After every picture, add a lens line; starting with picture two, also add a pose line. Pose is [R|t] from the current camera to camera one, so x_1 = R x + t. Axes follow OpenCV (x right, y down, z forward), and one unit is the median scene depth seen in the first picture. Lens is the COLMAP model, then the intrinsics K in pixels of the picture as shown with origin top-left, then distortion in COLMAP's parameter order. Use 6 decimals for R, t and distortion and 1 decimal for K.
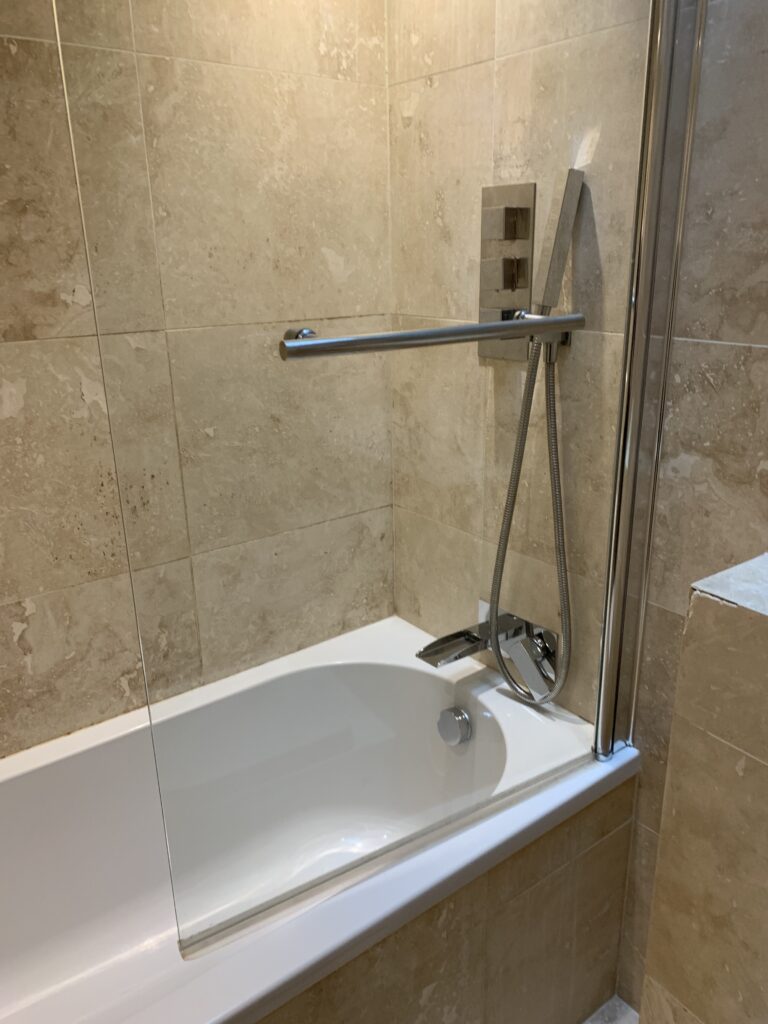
lens RADIAL K [[772.5, 0, 384.0], [0, 772.5, 512.0], [0, 0, 1]] dist [0.001253, 0.000169]
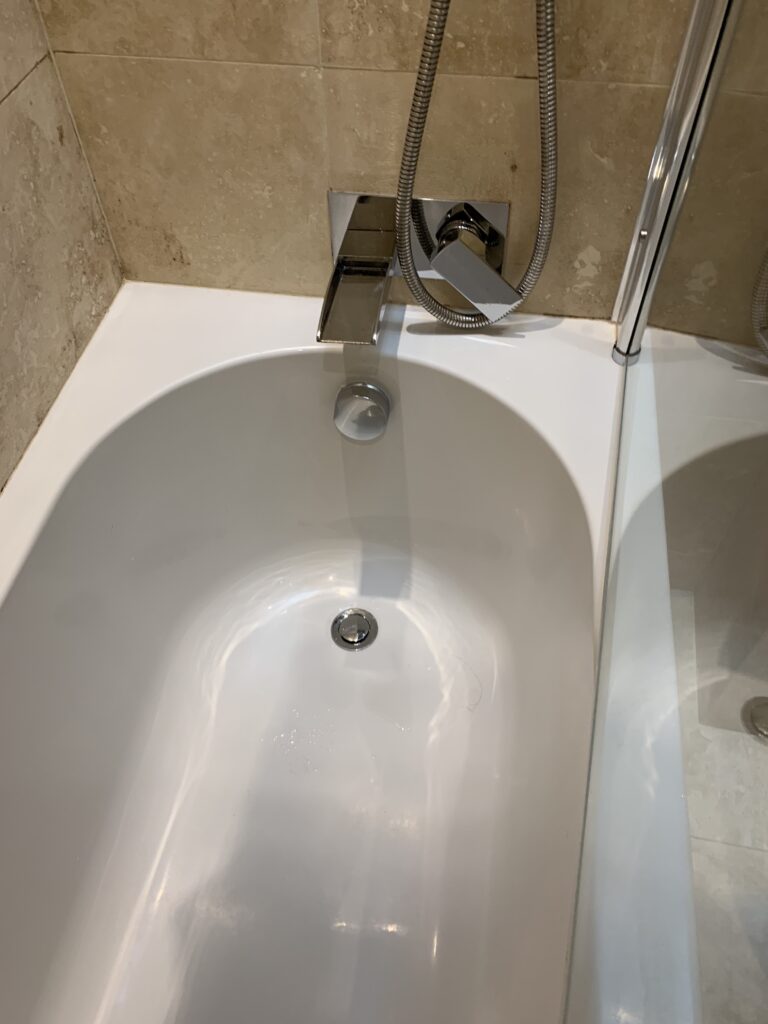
lens RADIAL K [[779.4, 0, 384.0], [0, 779.4, 512.0], [0, 0, 1]] dist [0.003386, 0.004102]
pose [[0.720933, -0.539009, 0.435574, -0.215791], [0.220544, 0.774301, 0.593142, -0.032934], [-0.656974, -0.331553, 0.677095, 0.524617]]
